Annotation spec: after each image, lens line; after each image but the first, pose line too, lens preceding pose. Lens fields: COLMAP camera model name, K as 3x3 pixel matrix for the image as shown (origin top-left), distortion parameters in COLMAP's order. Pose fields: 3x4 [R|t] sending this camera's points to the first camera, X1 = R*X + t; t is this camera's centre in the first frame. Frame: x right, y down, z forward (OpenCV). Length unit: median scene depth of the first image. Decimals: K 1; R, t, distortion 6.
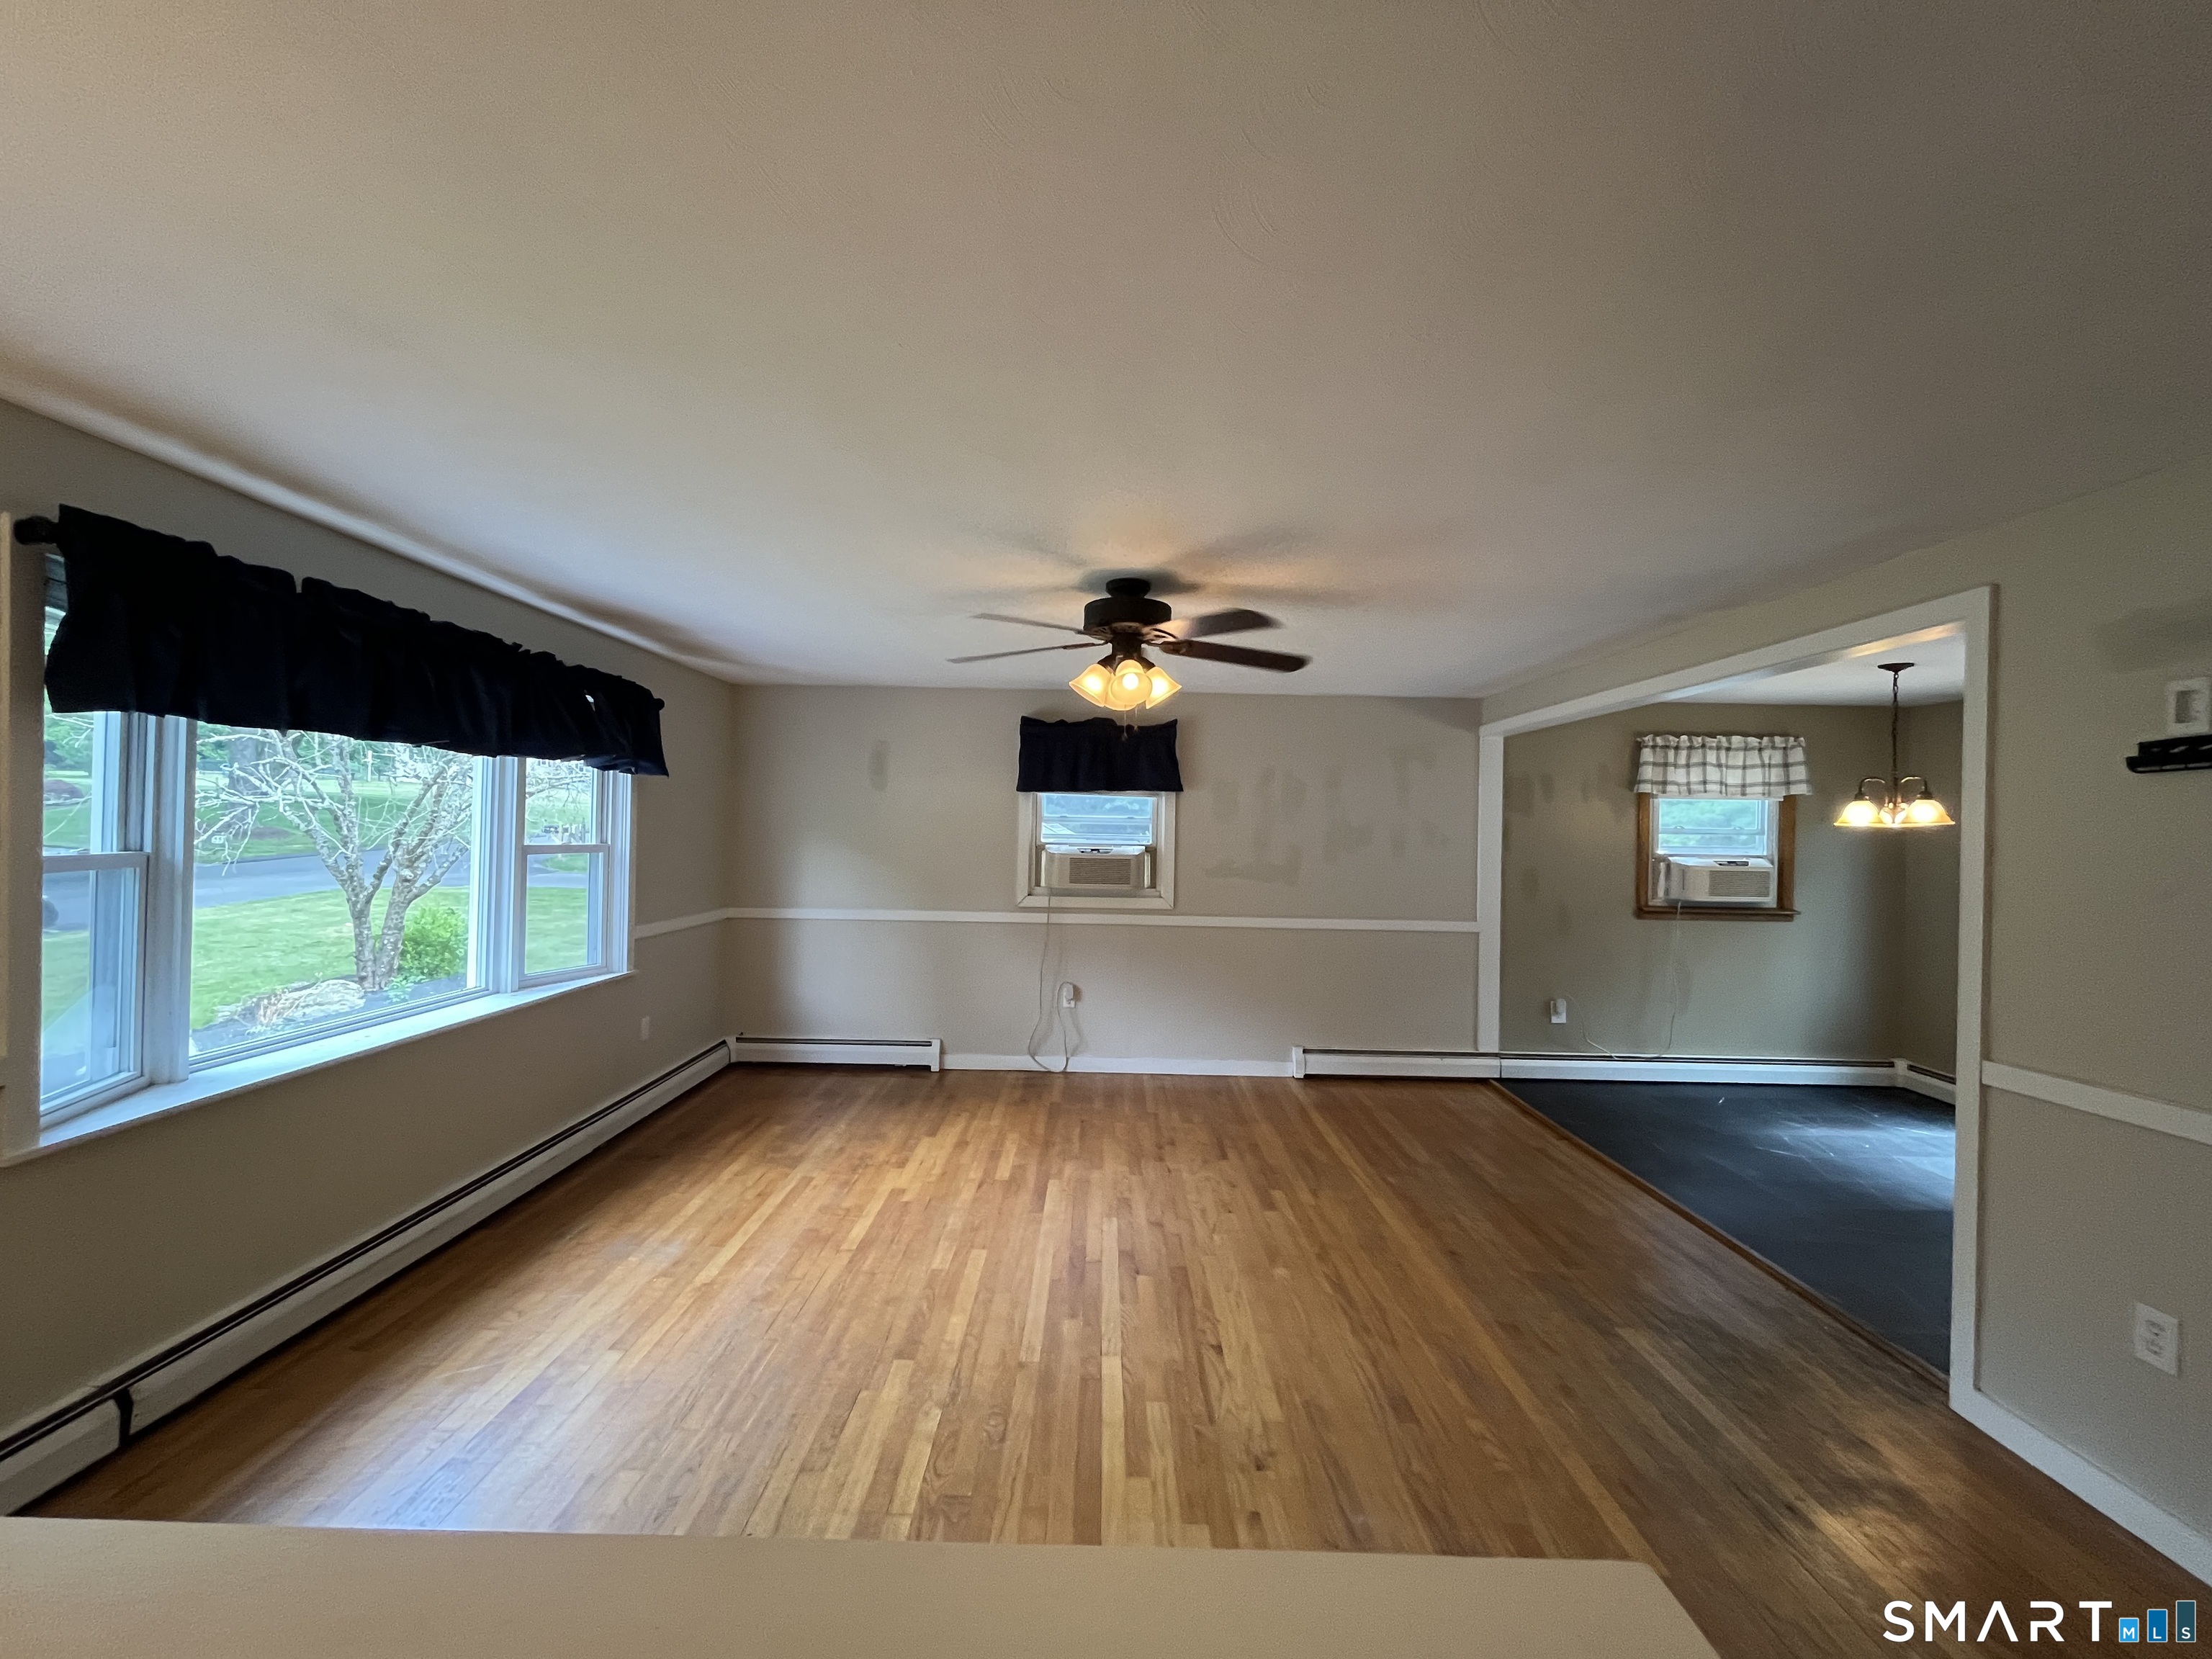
lens RADIAL K [[891.8, 0, 1097.0], [0, 891.8, 833.1], [0, 0, 1]] dist [0.001081, -0.000531]
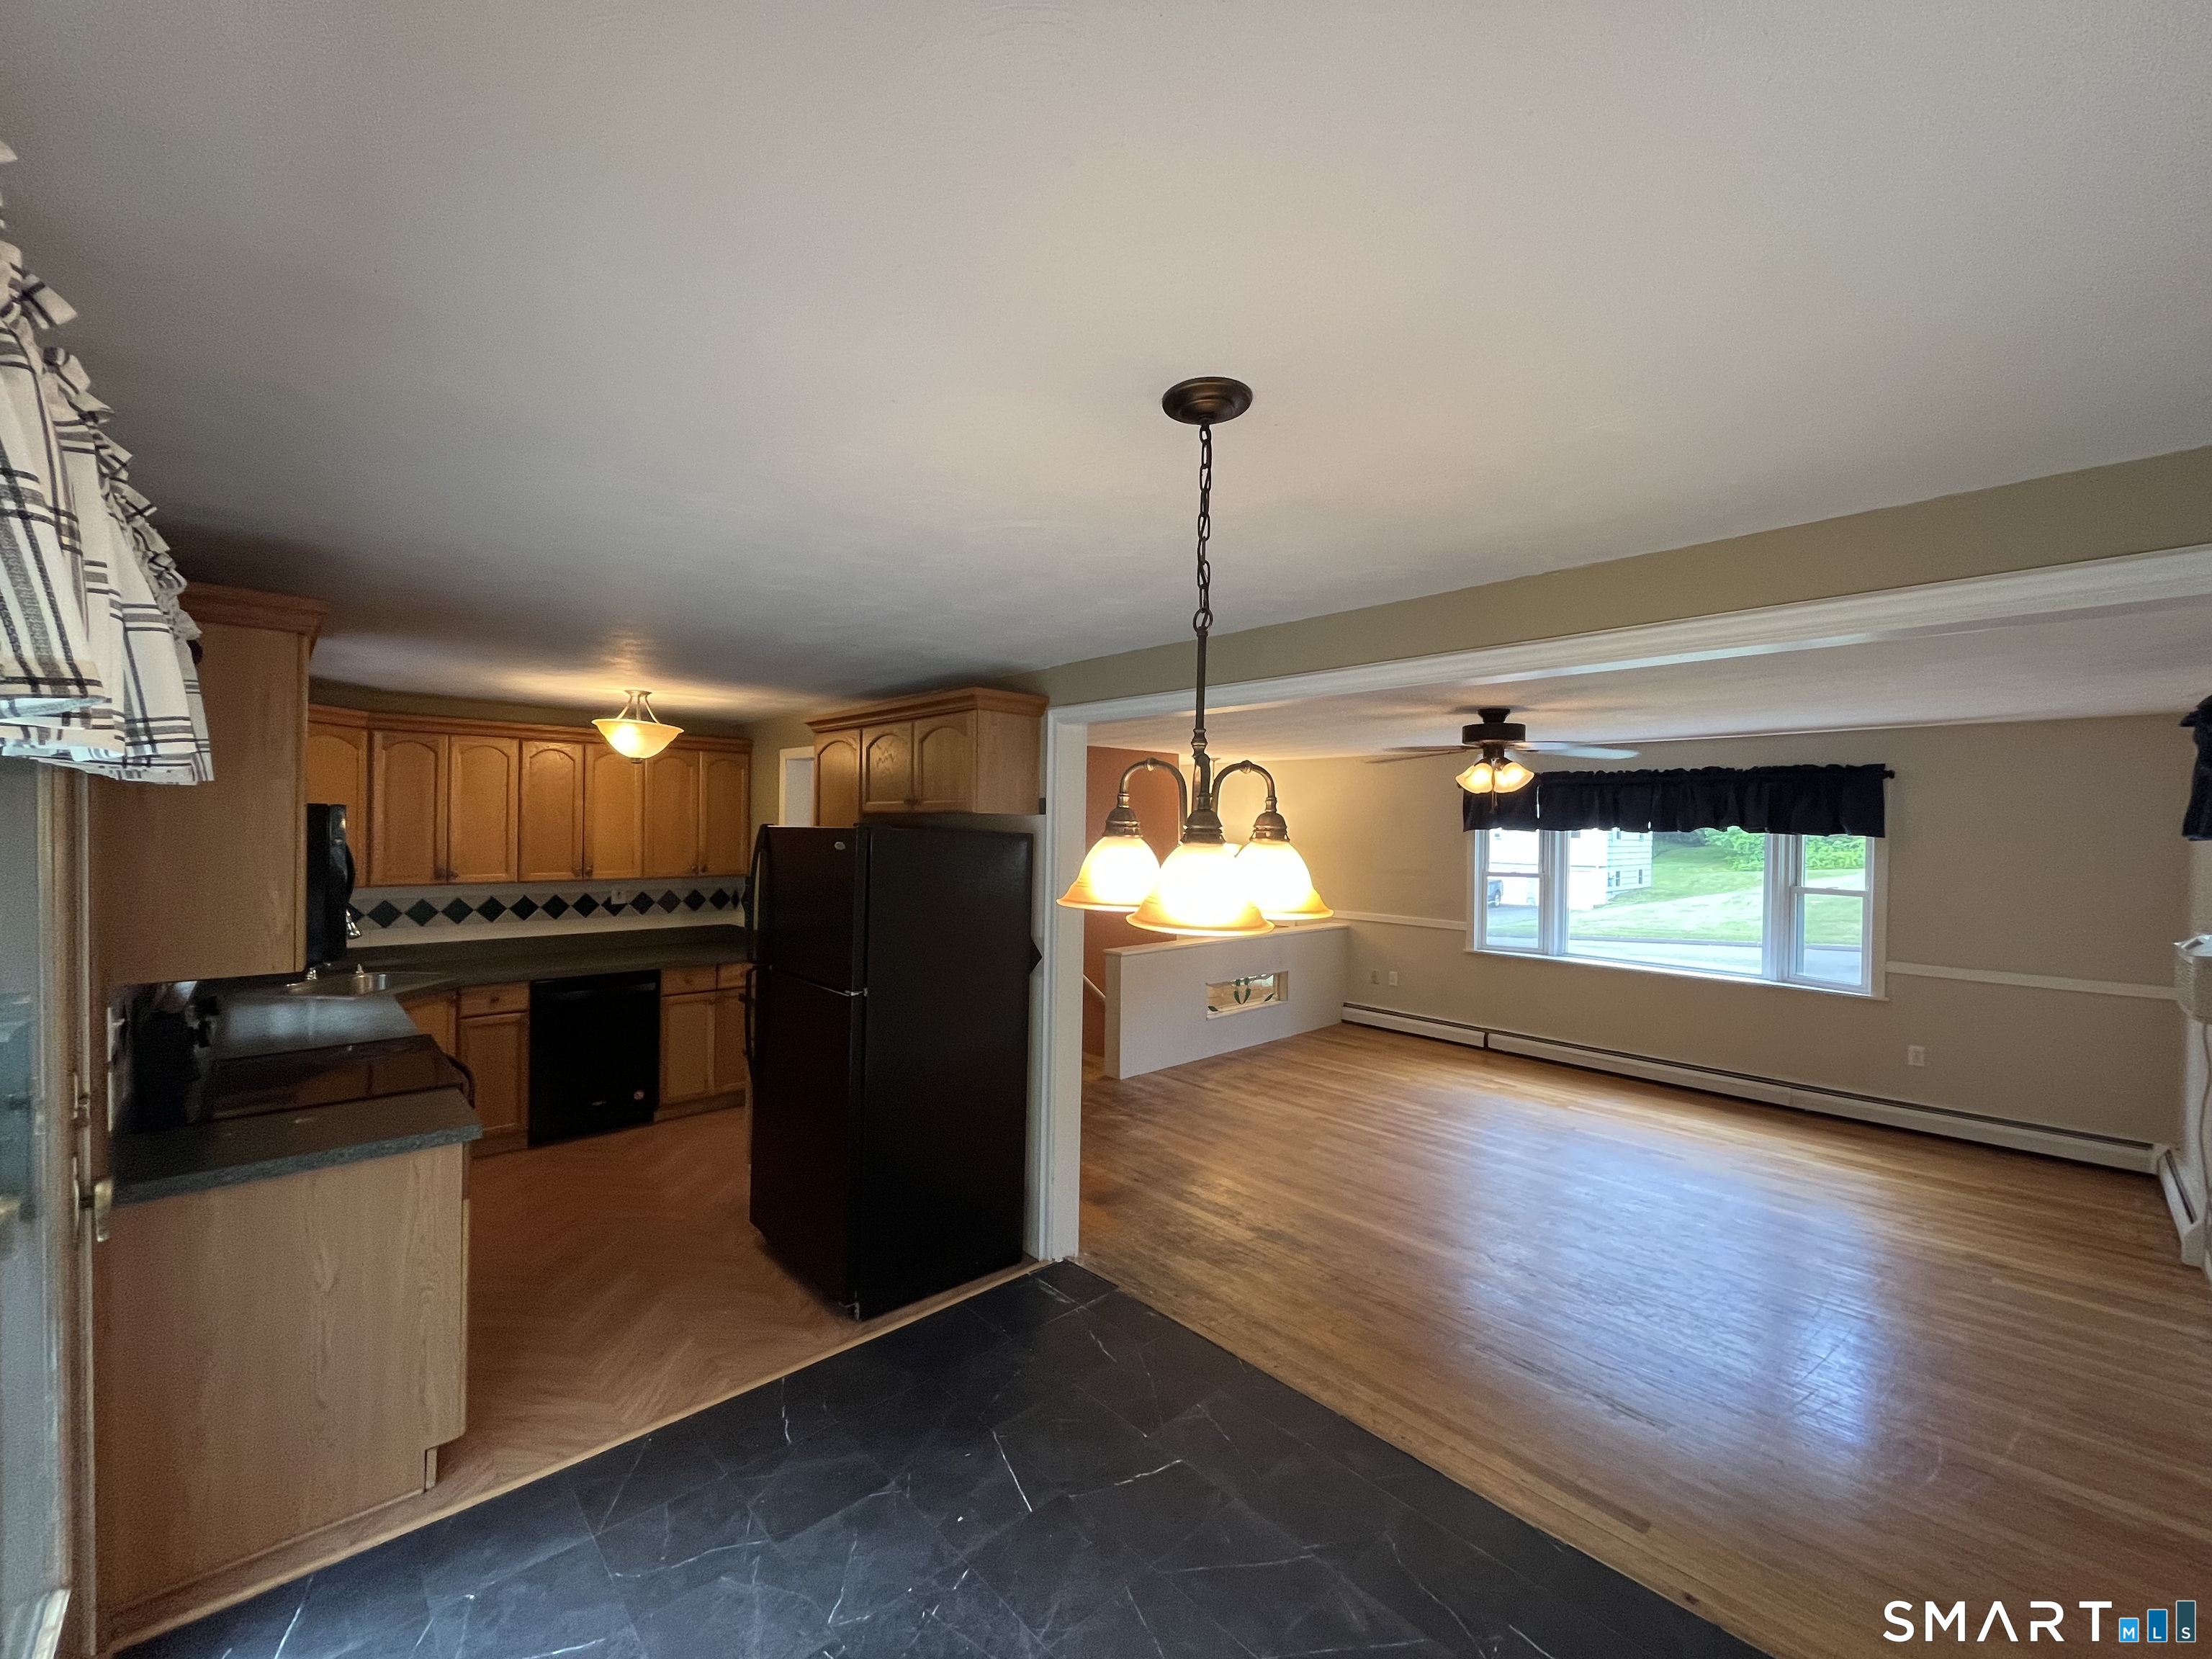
lens RADIAL K [[891.8, 0, 1097.0], [0, 891.8, 833.1], [0, 0, 1]] dist [0.001081, -0.000531]
pose [[-0.726673, -0.021521, -0.686646, 1.013512], [-0.028169, 0.999602, -0.001519, -0.032260], [0.686405, 0.018239, -0.726990, 1.075304]]
